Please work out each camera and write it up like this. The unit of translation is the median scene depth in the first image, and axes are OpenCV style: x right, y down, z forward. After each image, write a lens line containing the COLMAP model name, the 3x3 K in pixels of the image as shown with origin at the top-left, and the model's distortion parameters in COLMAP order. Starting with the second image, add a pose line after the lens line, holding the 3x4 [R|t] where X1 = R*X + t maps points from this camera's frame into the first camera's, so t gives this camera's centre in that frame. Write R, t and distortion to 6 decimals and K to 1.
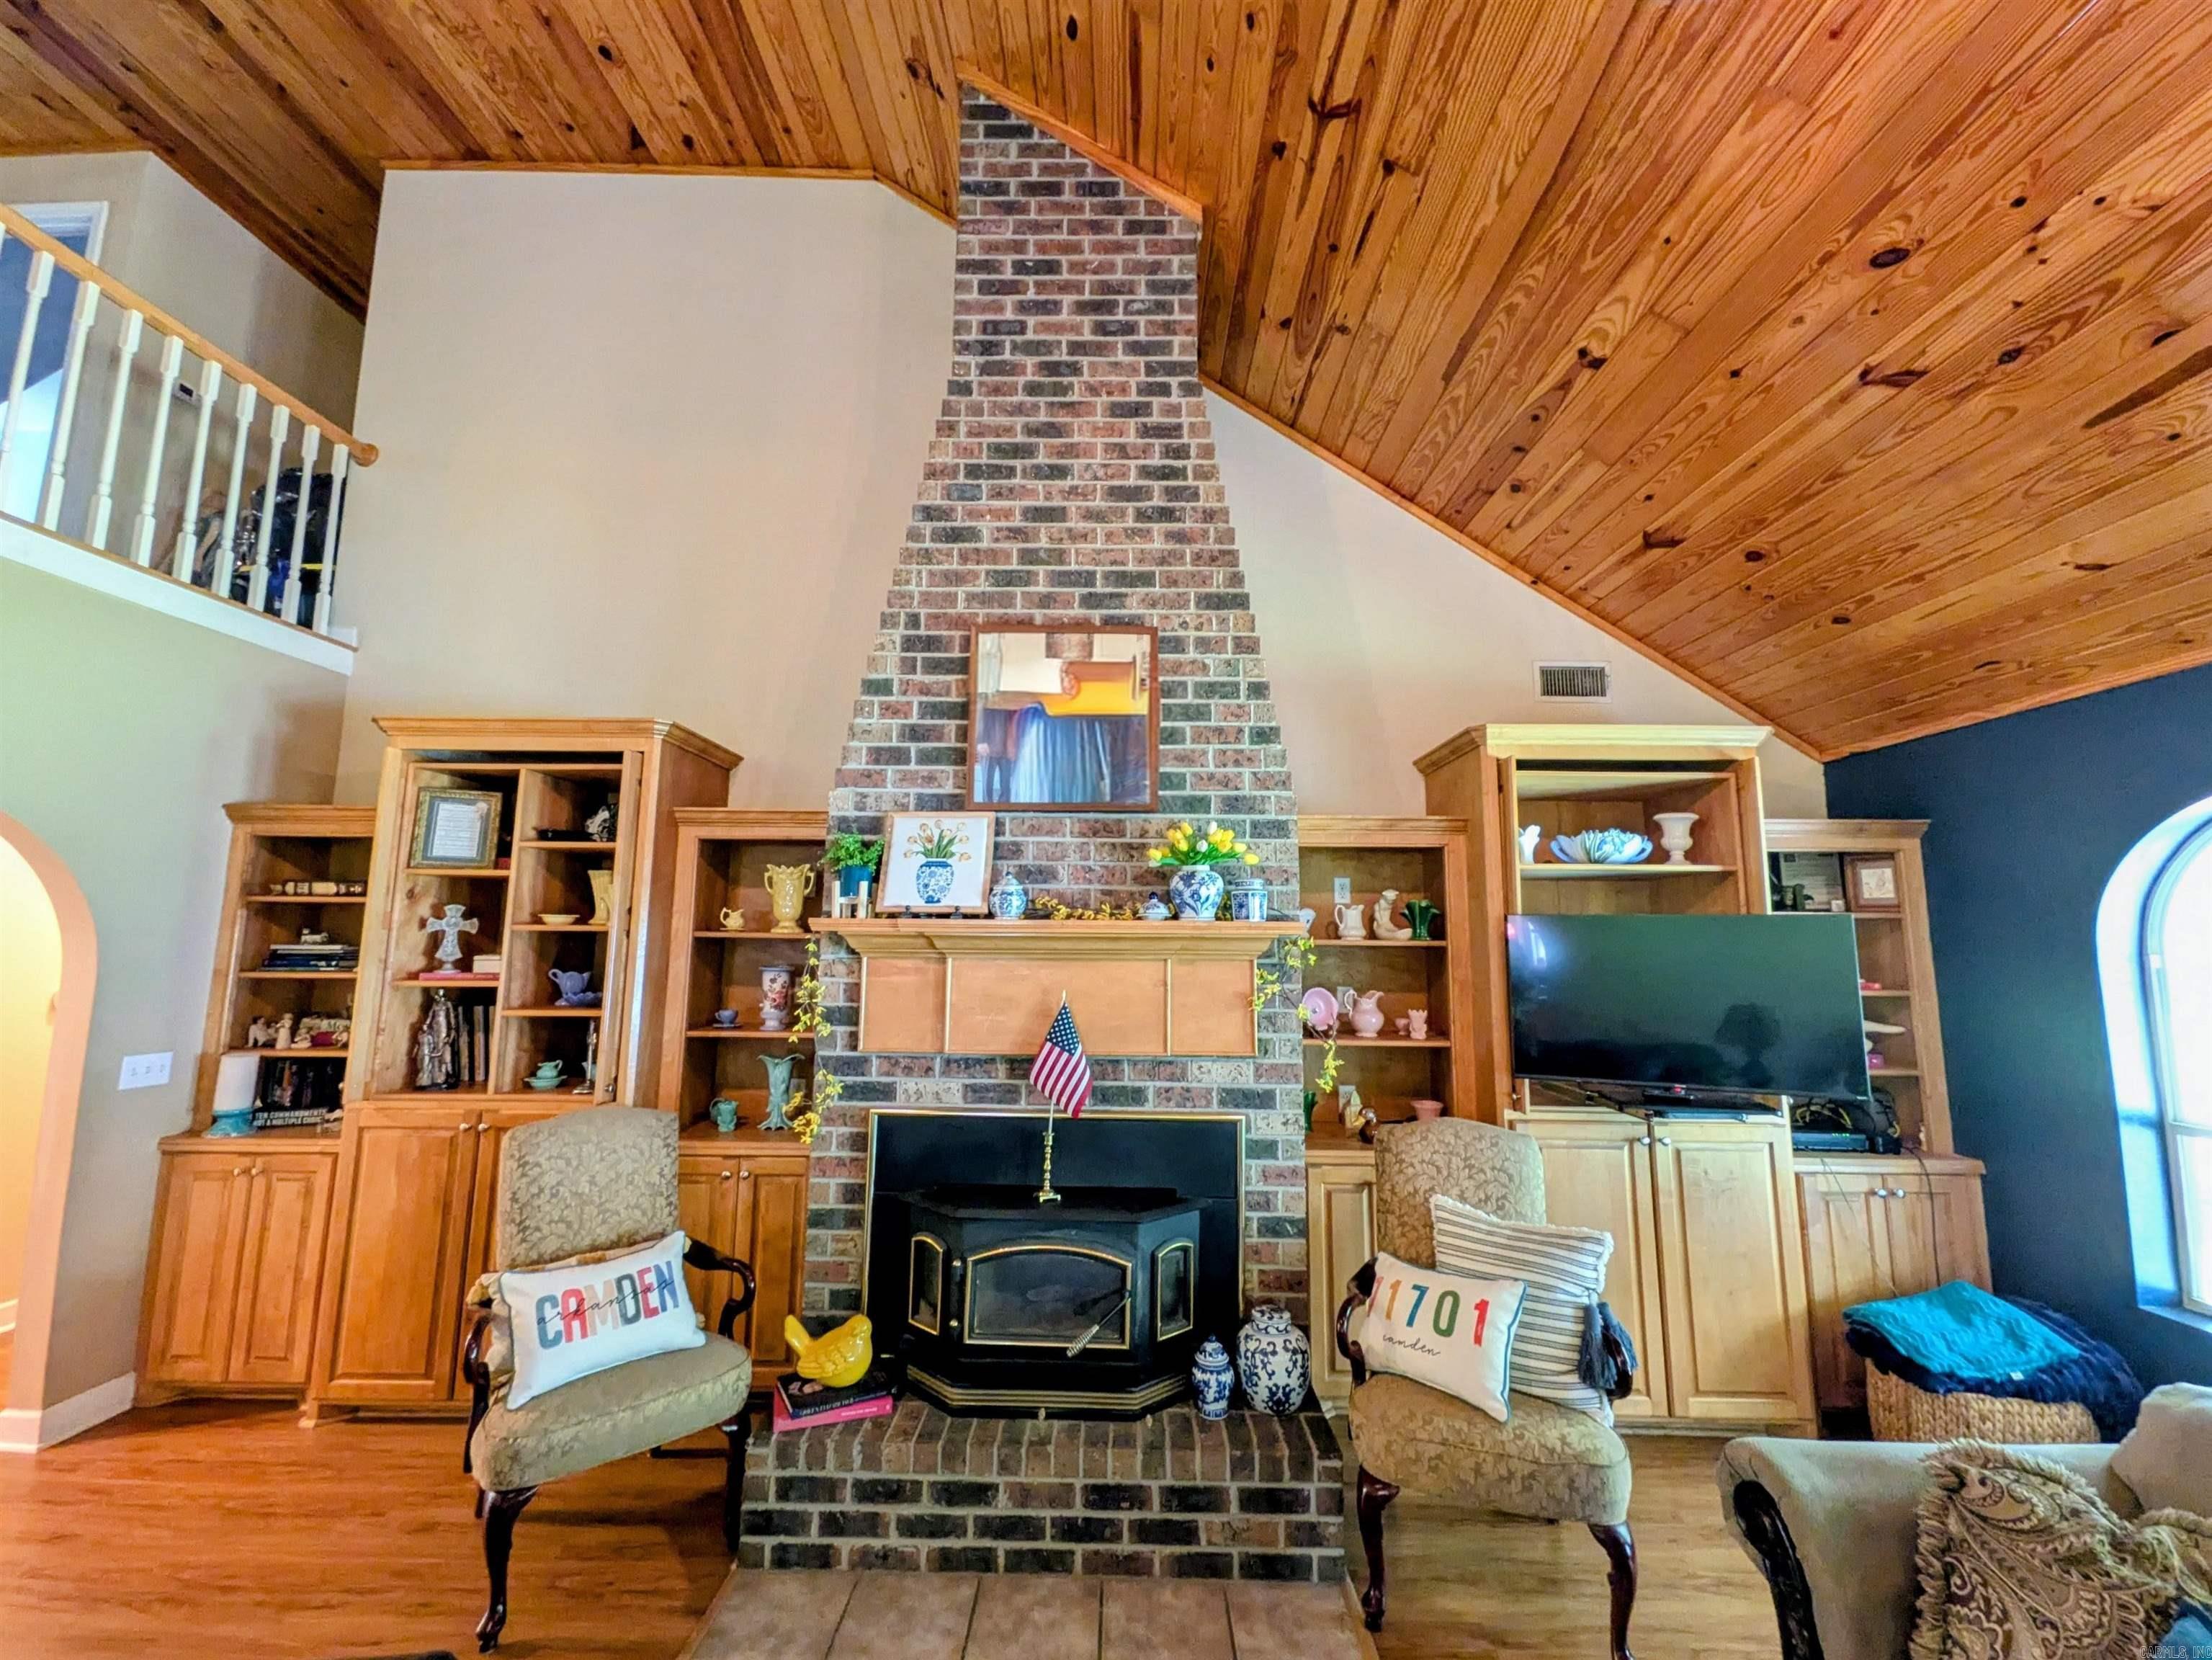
lens RADIAL K [[878.8, 0, 1108.5], [0, 878.8, 829.0], [0, 0, 1]] dist [0.004933, 0.000536]
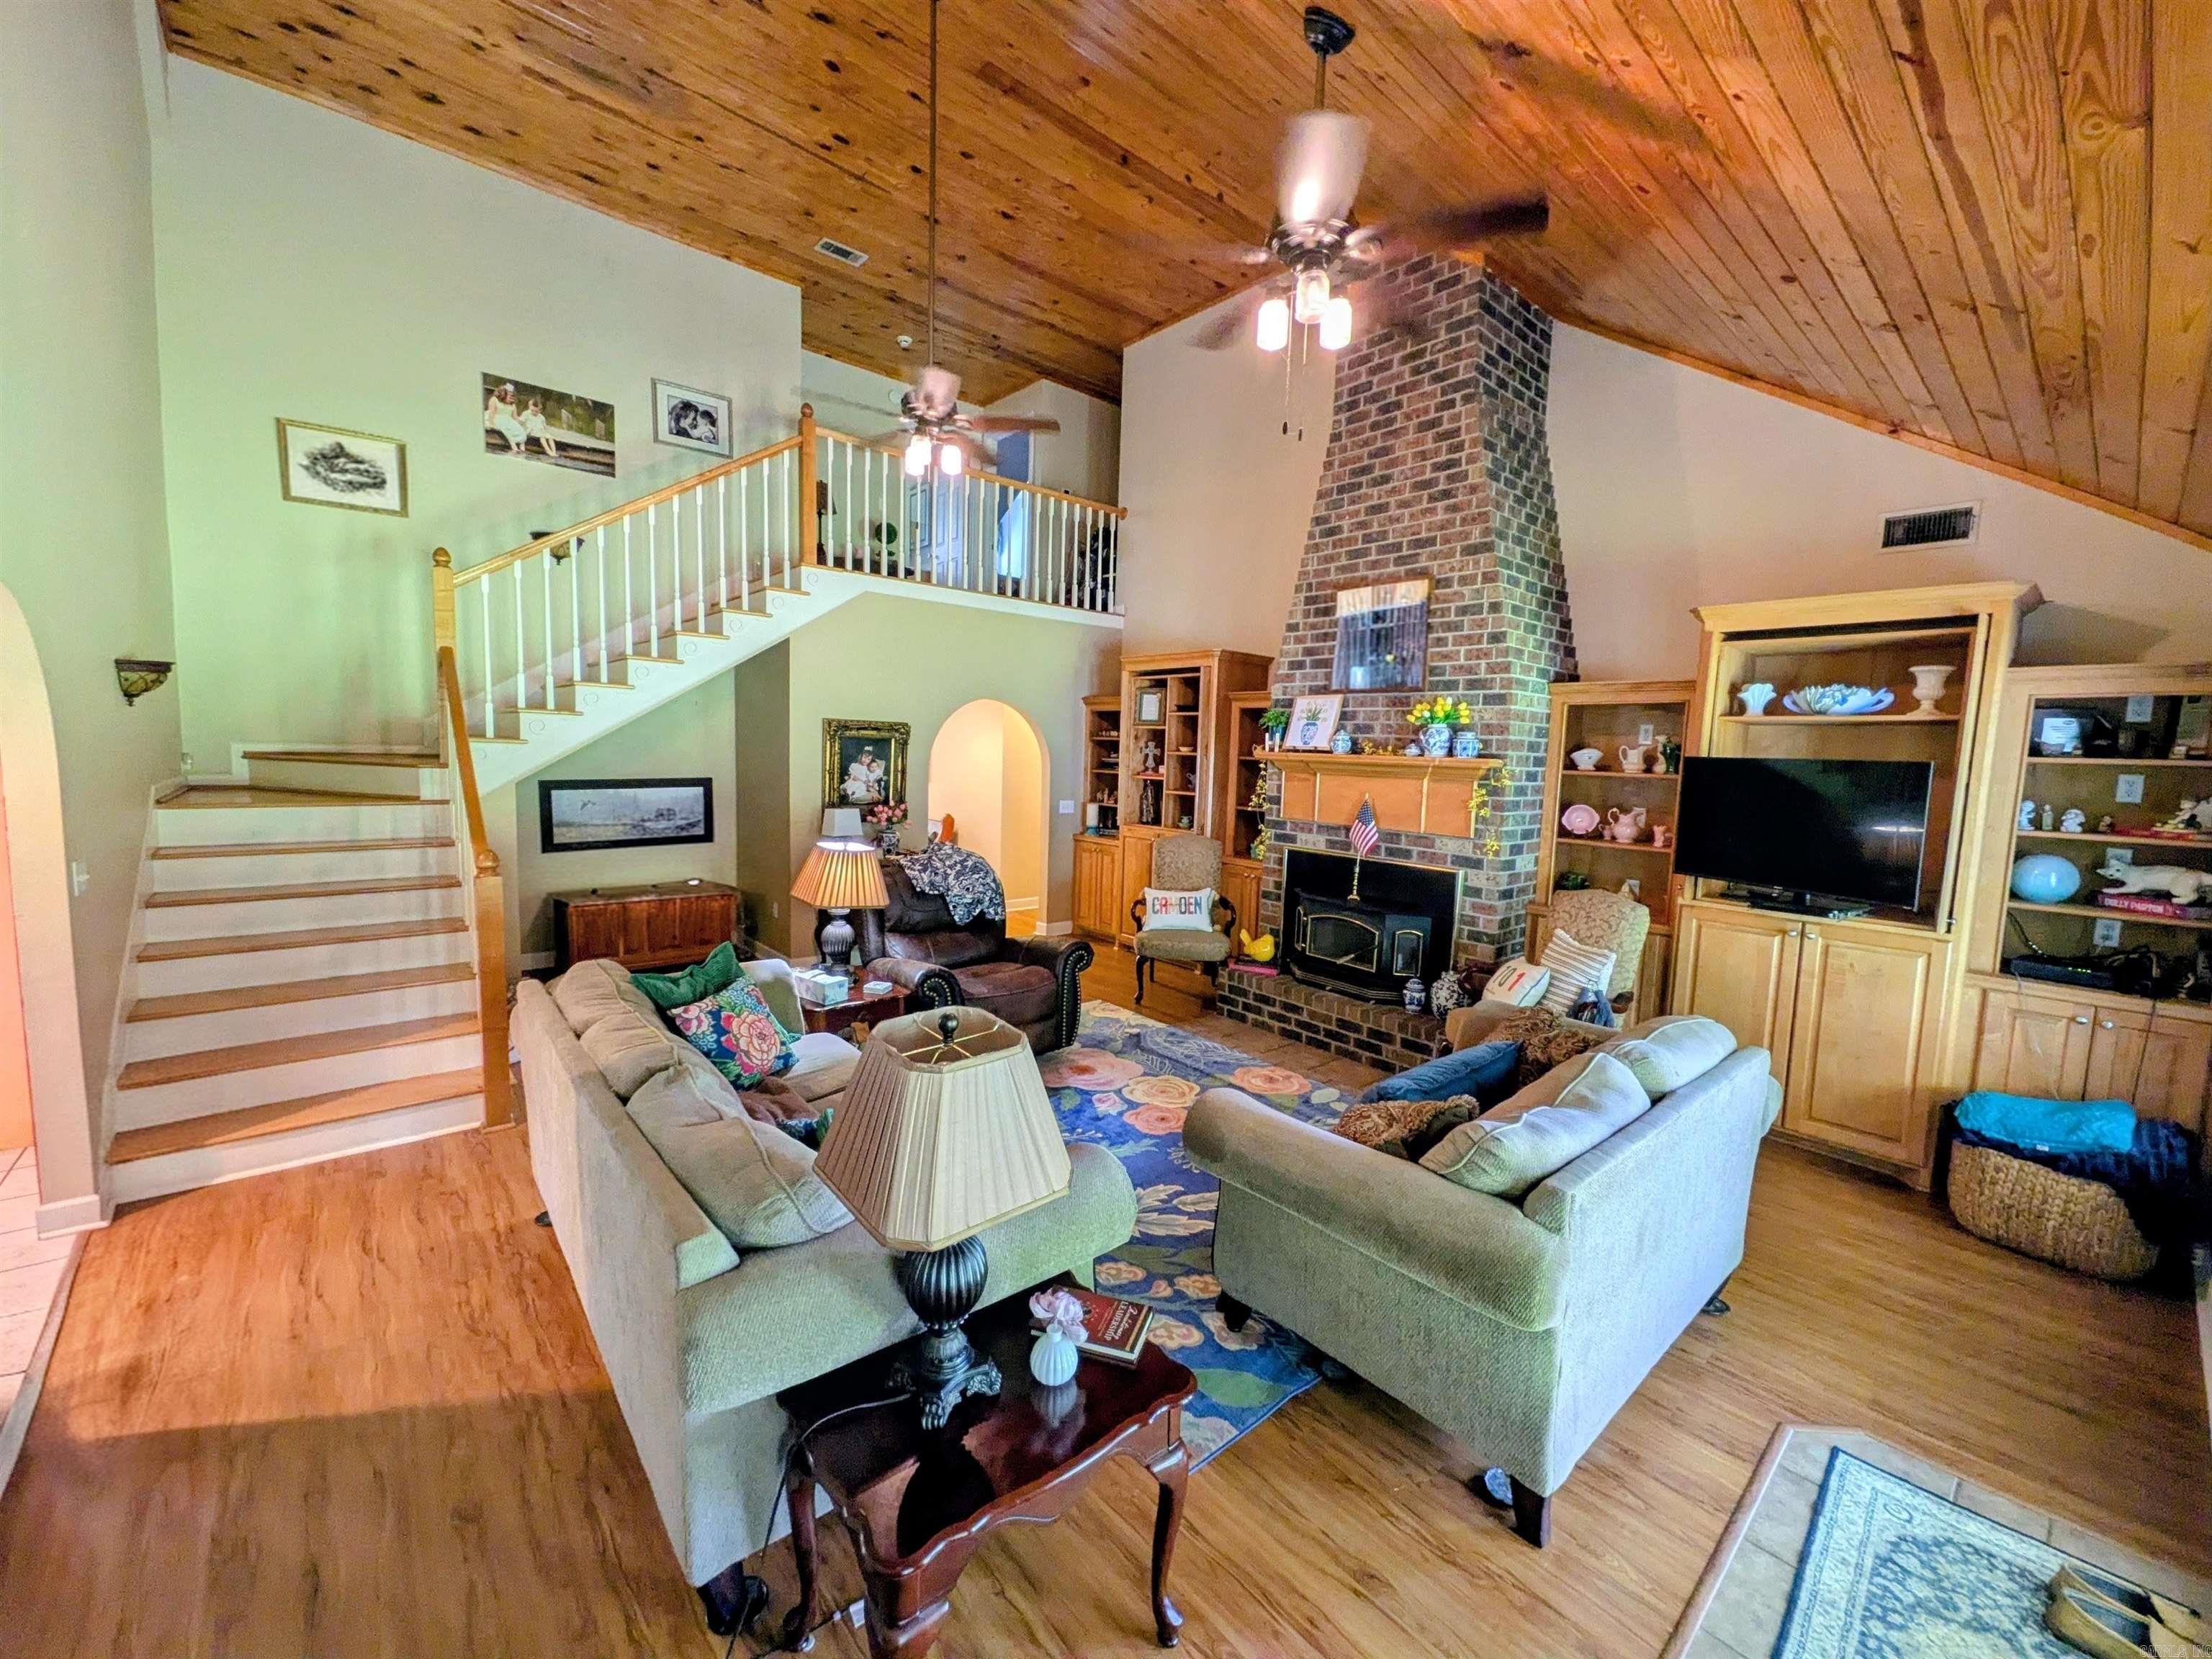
lens RADIAL K [[878.6, 0, 1108.5], [0, 878.6, 828.5], [0, 0, 1]] dist [0.004933, 0.000536]
pose [[0.658795, 0.081392, -0.747906, 0.892624], [0.072513, 0.982632, 0.170810, -0.088497], [0.748819, -0.166762, 0.641452, -0.545254]]
